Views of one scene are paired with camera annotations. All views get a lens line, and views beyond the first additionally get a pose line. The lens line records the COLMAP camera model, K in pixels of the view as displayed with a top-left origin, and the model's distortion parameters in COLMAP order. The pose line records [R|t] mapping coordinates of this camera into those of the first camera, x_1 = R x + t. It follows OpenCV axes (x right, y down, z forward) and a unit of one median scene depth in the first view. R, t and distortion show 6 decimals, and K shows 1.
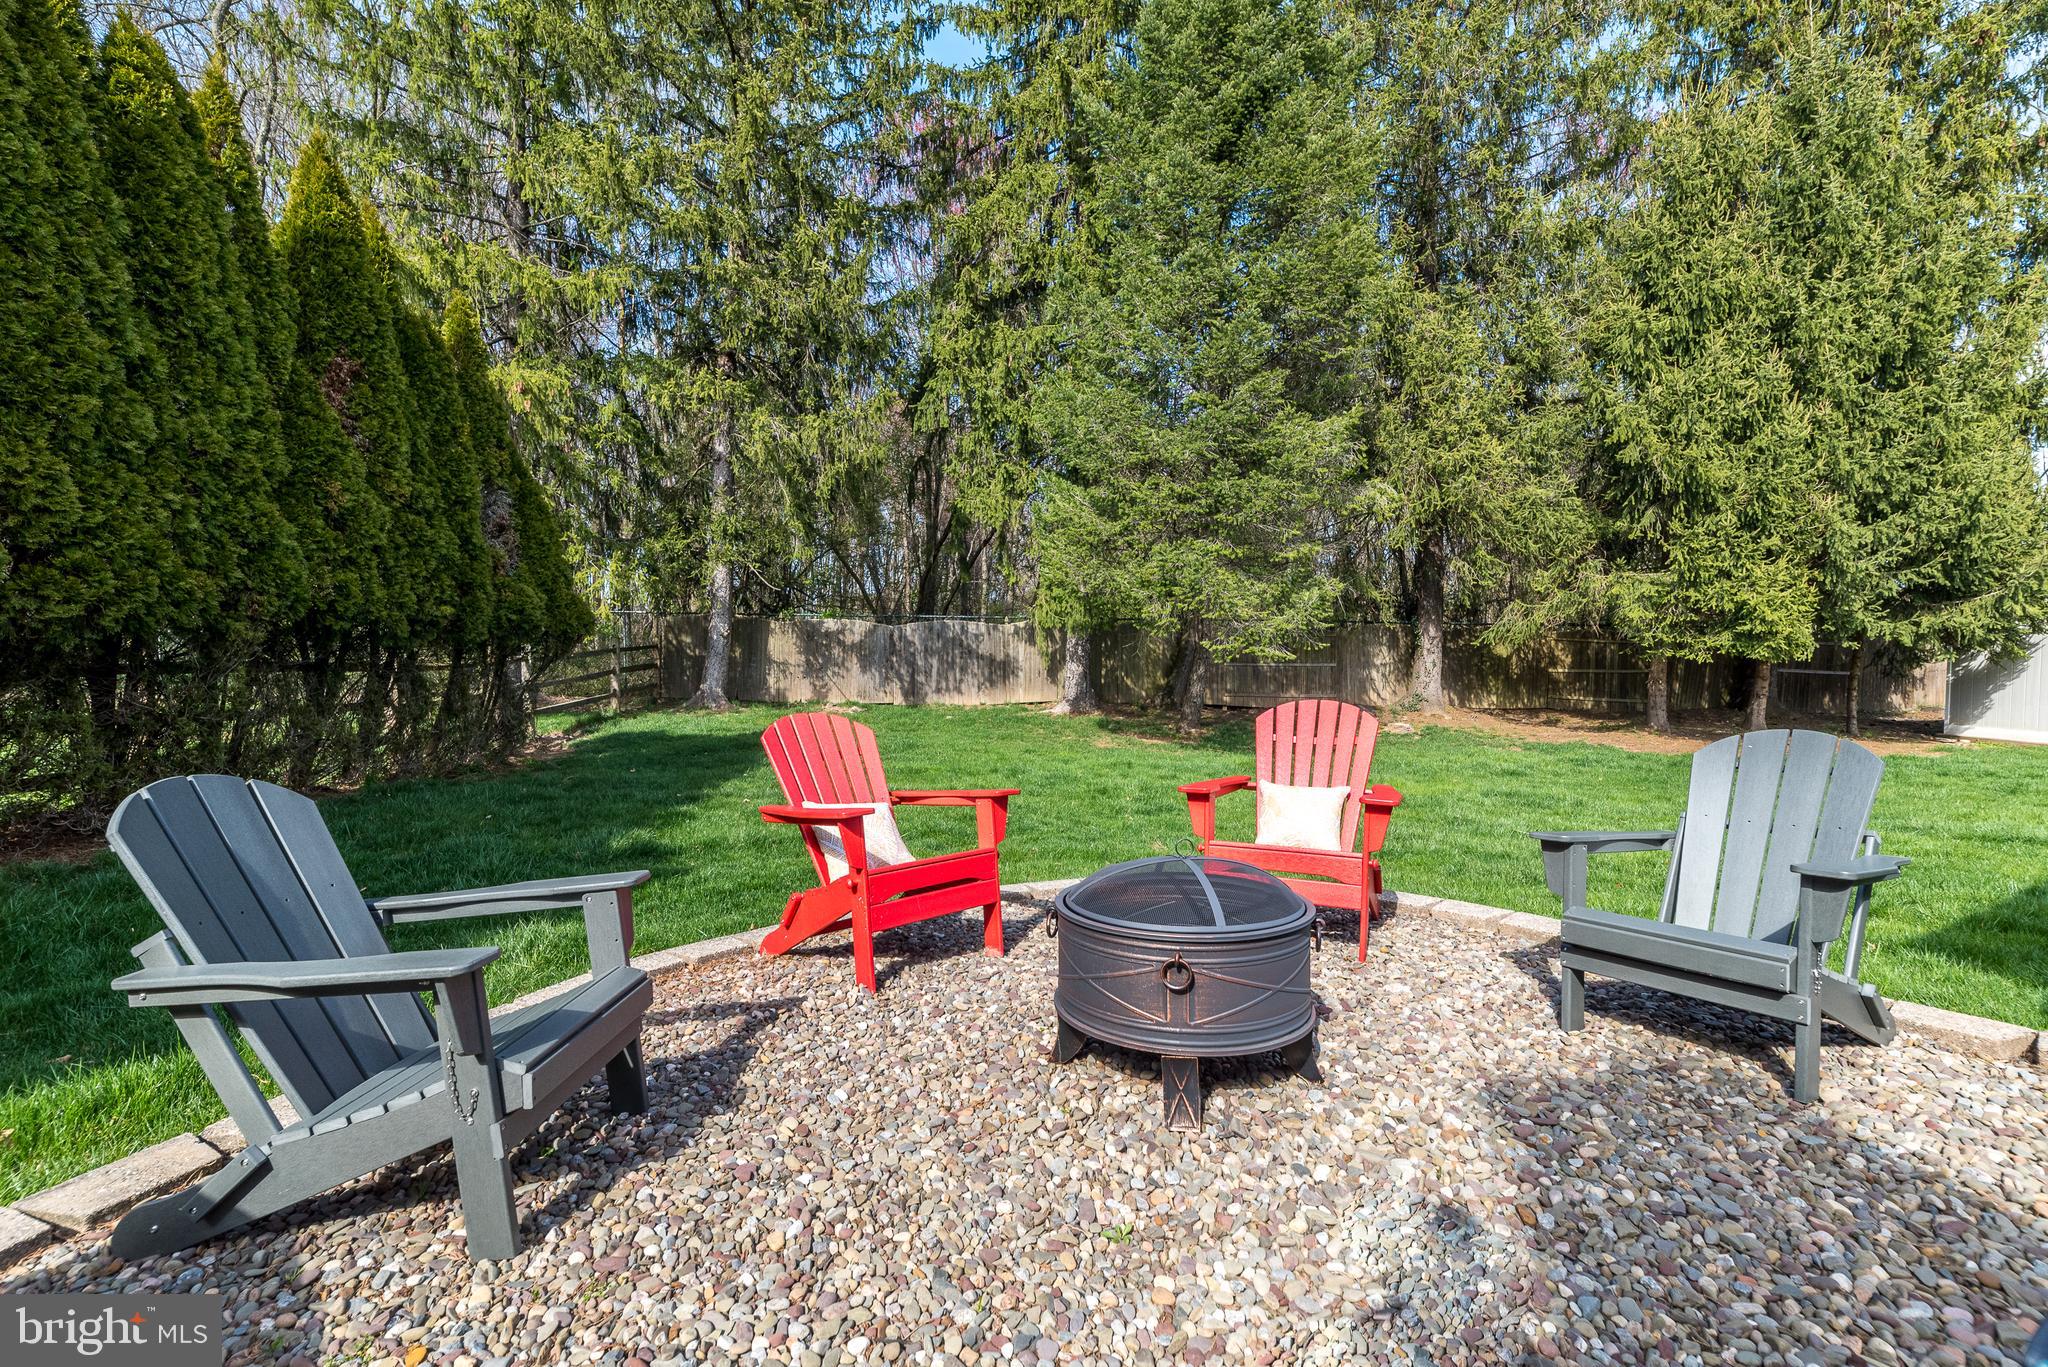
lens RADIAL K [[892.8, 0, 1014.7], [0, 892.8, 689.8], [0, 0, 1]] dist [0.007497, 0.000208]
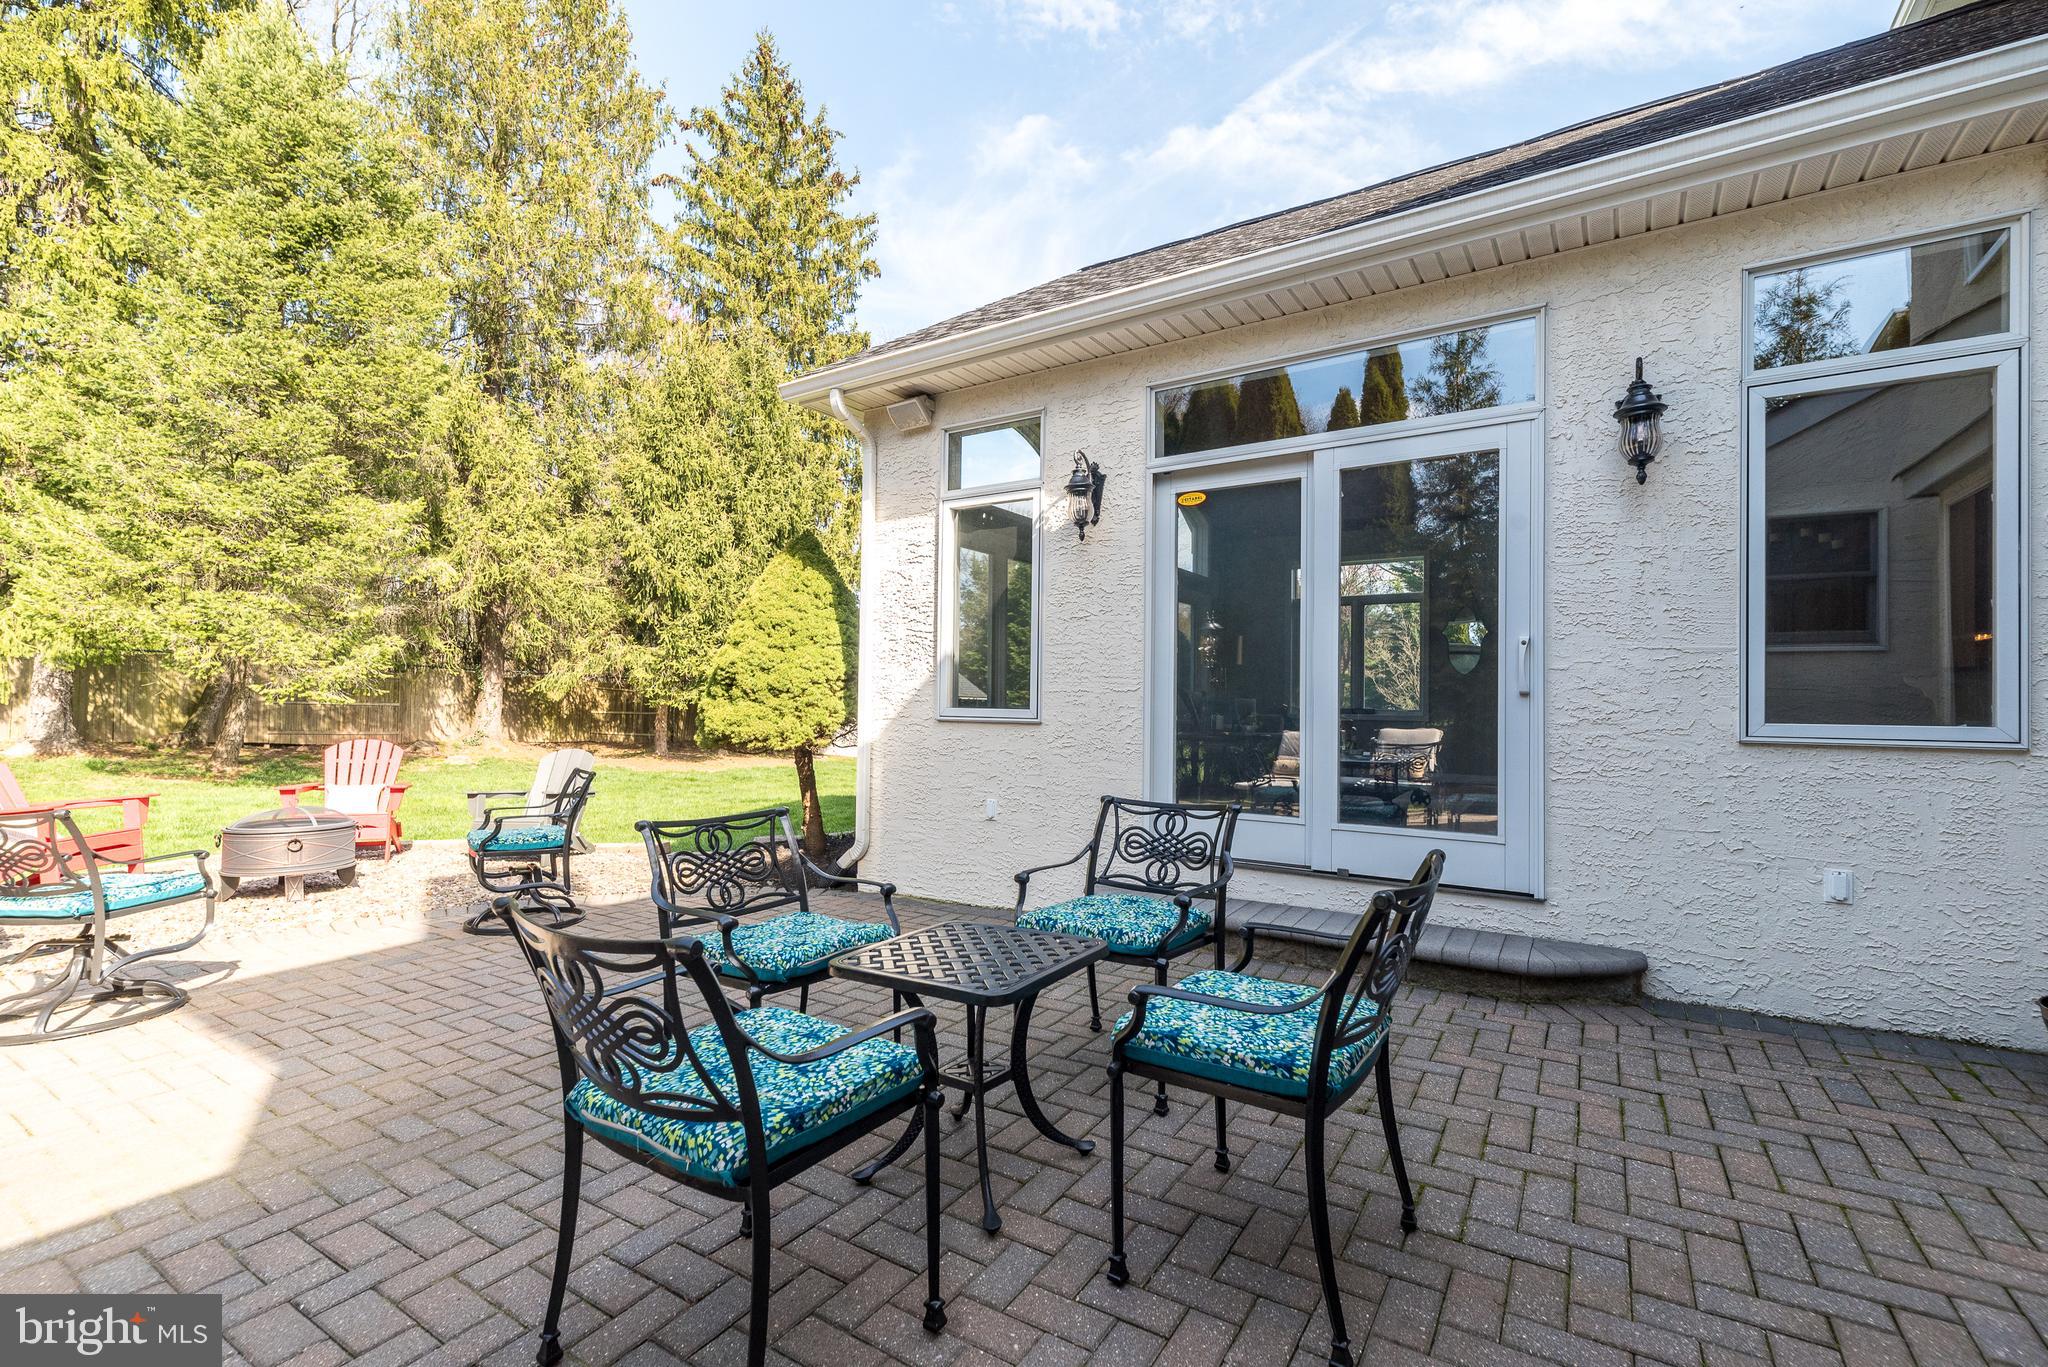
lens RADIAL K [[892.8, 0, 1044.5], [0, 892.8, 691.5], [0, 0, 1]] dist [0.007497, 0.000208]
pose [[0.573823, 0.030884, 0.818397, -0.111062], [-0.001982, 0.999338, -0.036323, -0.007307], [-0.818977, 0.019221, 0.573504, -0.357128]]
